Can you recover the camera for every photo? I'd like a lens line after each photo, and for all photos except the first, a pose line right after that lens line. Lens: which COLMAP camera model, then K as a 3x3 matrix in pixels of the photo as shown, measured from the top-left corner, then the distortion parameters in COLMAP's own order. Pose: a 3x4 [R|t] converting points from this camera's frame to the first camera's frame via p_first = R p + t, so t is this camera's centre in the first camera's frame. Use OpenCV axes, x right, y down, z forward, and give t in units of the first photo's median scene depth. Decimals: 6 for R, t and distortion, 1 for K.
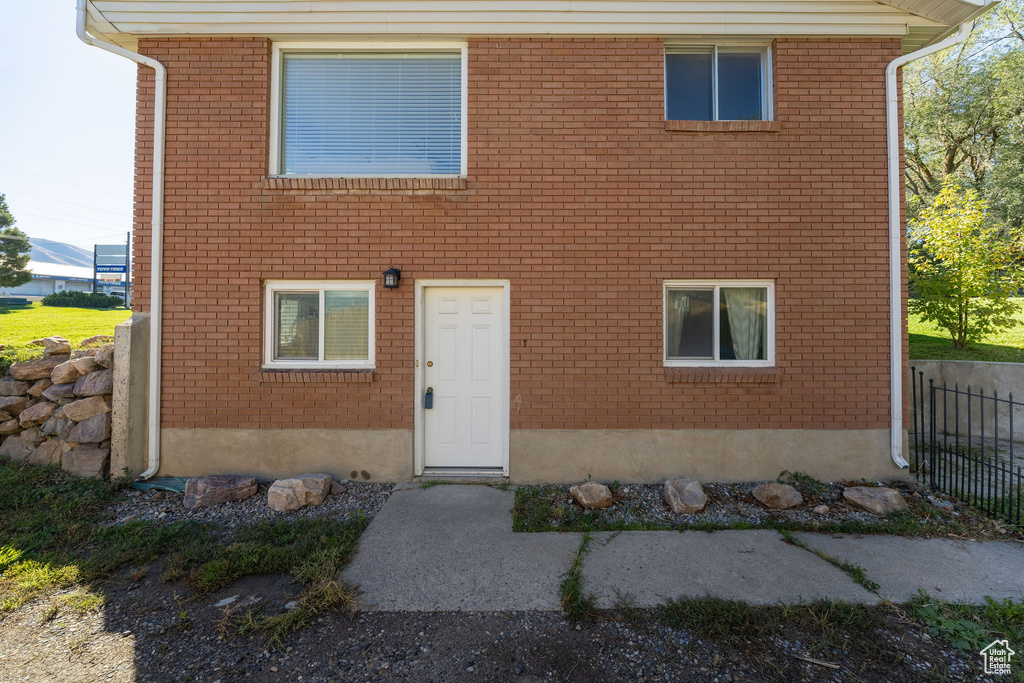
lens RADIAL K [[416.4, 0, 502.7], [0, 416.4, 319.9], [0, 0, 1]] dist [-0.001659, -0.000028]
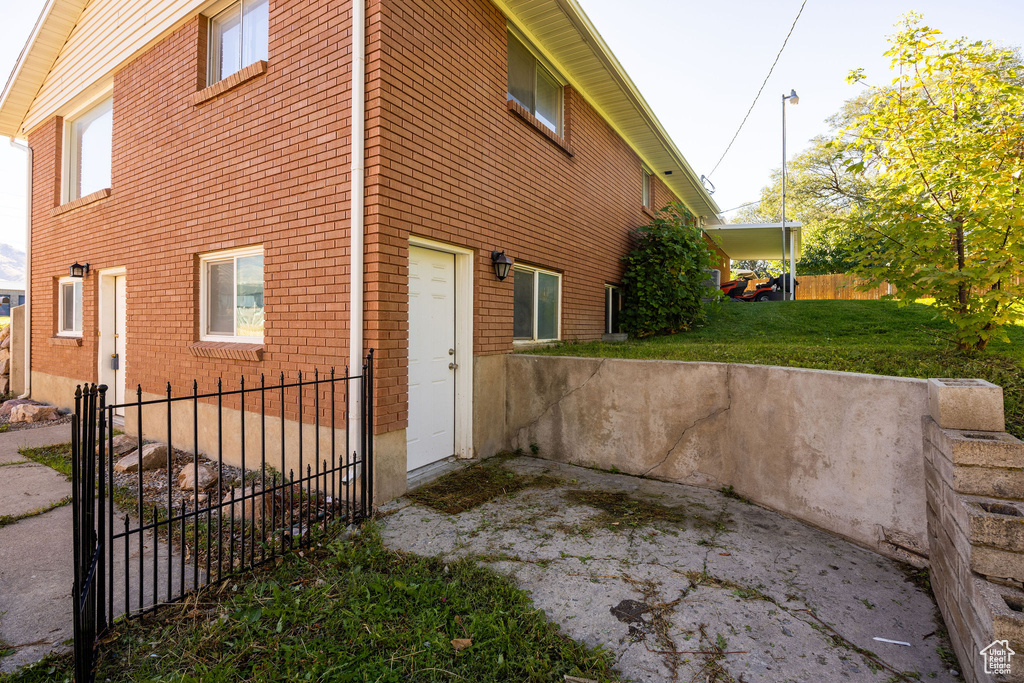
lens RADIAL K [[428.2, 0, 512.0], [0, 428.2, 341.5], [0, 0, 1]] dist [-0.002157, -0.000233]
pose [[0.857122, 0.020121, -0.514721, 1.339612], [-0.012174, 0.999749, 0.018809, 0.072464], [0.514970, -0.009856, 0.857152, 0.422776]]
